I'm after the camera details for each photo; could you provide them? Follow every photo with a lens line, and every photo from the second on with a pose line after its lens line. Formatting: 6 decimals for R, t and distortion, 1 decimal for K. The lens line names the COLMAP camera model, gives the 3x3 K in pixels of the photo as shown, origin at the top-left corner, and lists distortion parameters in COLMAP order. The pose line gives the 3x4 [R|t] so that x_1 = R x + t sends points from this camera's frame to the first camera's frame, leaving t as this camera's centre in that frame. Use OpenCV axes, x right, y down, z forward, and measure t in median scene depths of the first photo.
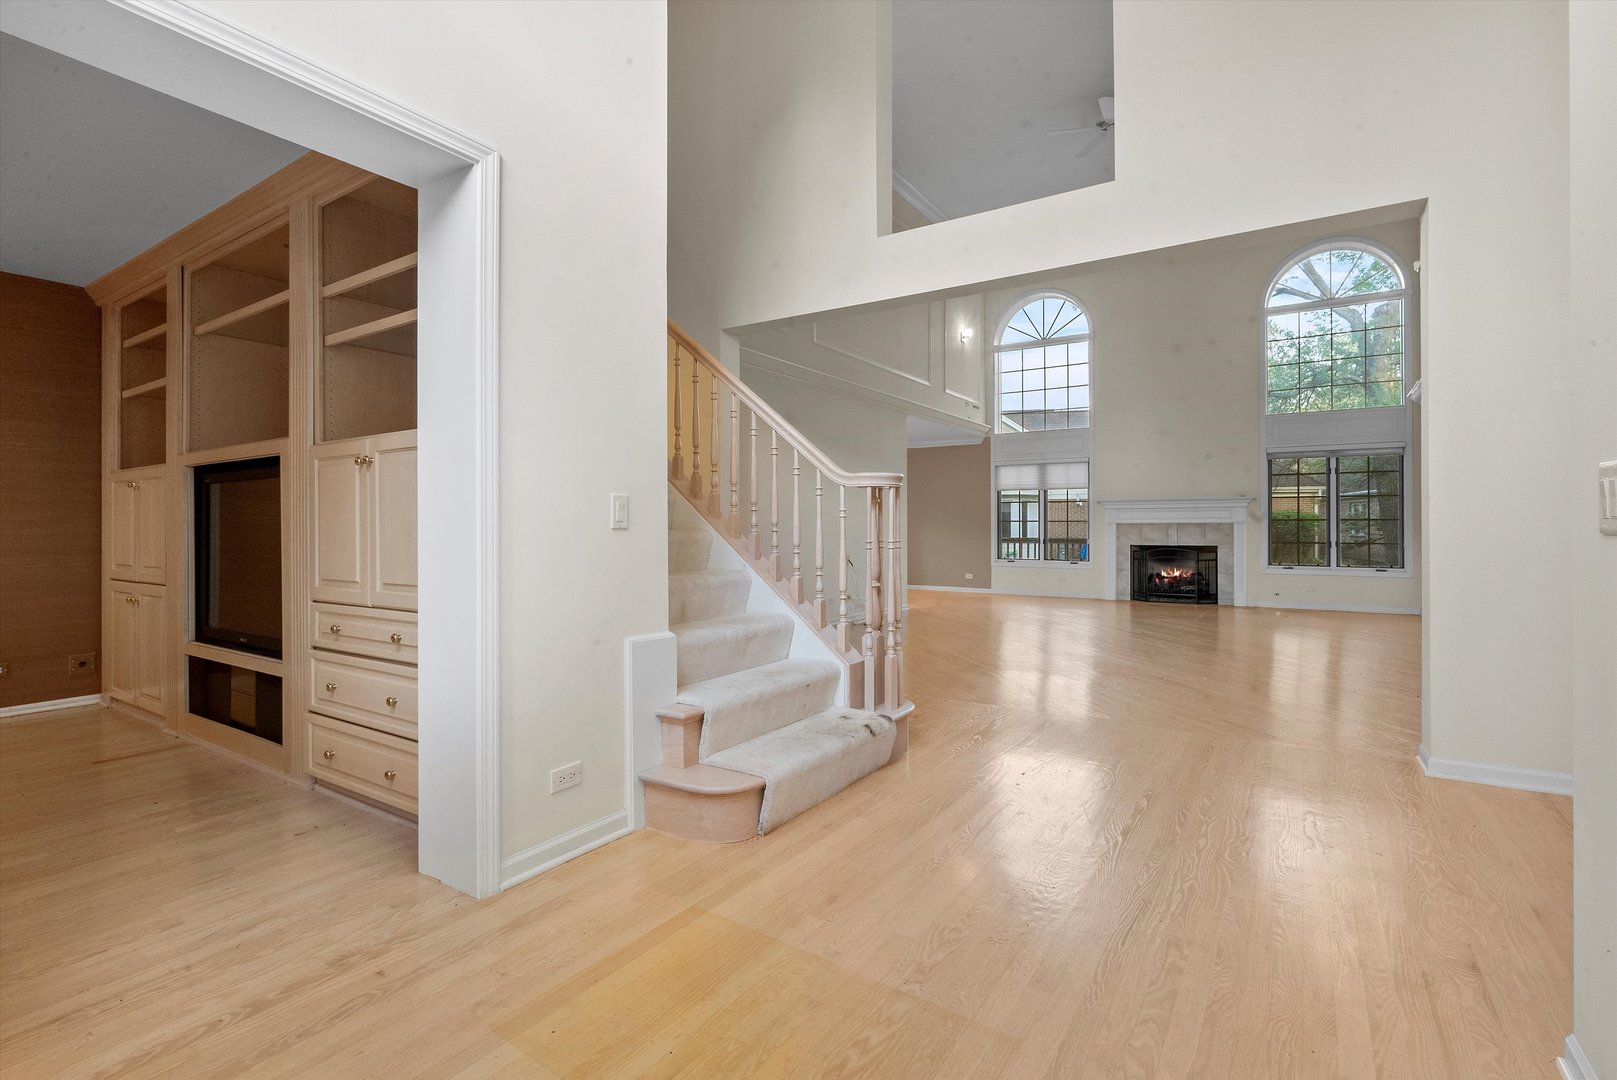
lens RADIAL K [[738.7, 0, 807.0], [0, 738.7, 552.2], [0, 0, 1]] dist [-0.002110, 0.001906]
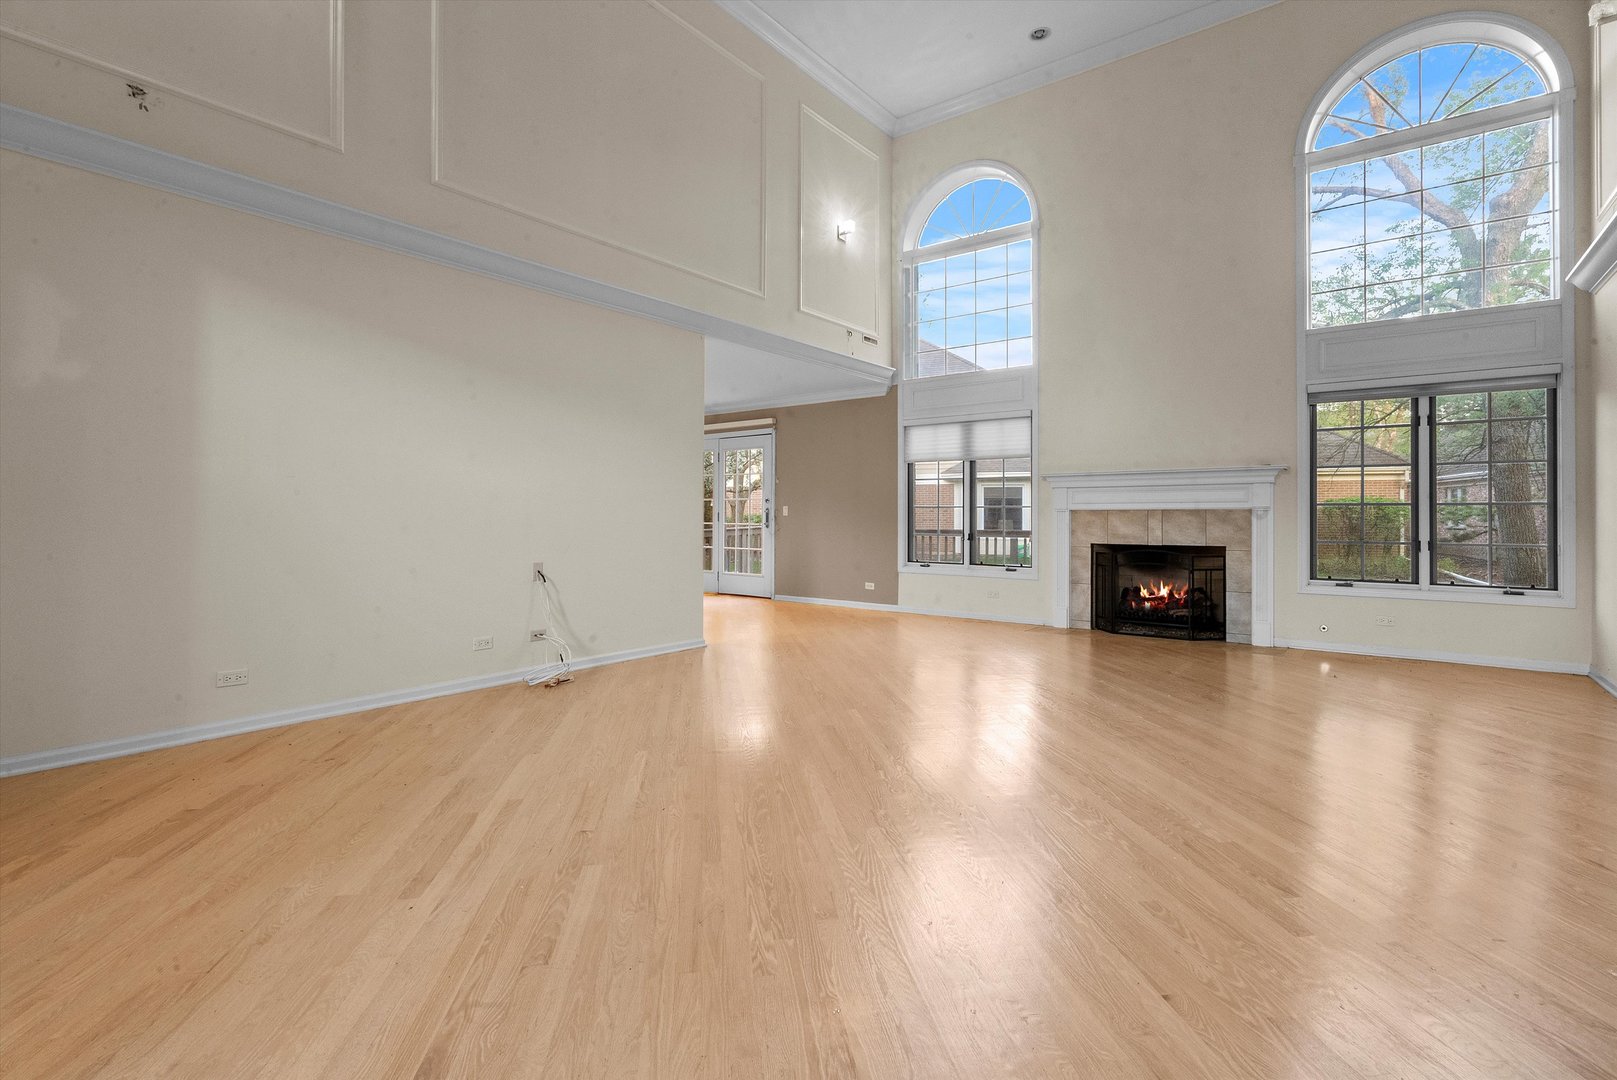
lens RADIAL K [[738.7, 0, 811.3], [0, 738.7, 536.8], [0, 0, 1]] dist [-0.002110, 0.001906]
pose [[0.997271, 0.004420, -0.073691, 0.246323], [-0.004855, 0.999972, -0.005733, -0.010982], [0.073664, 0.006075, 0.997265, 0.345494]]
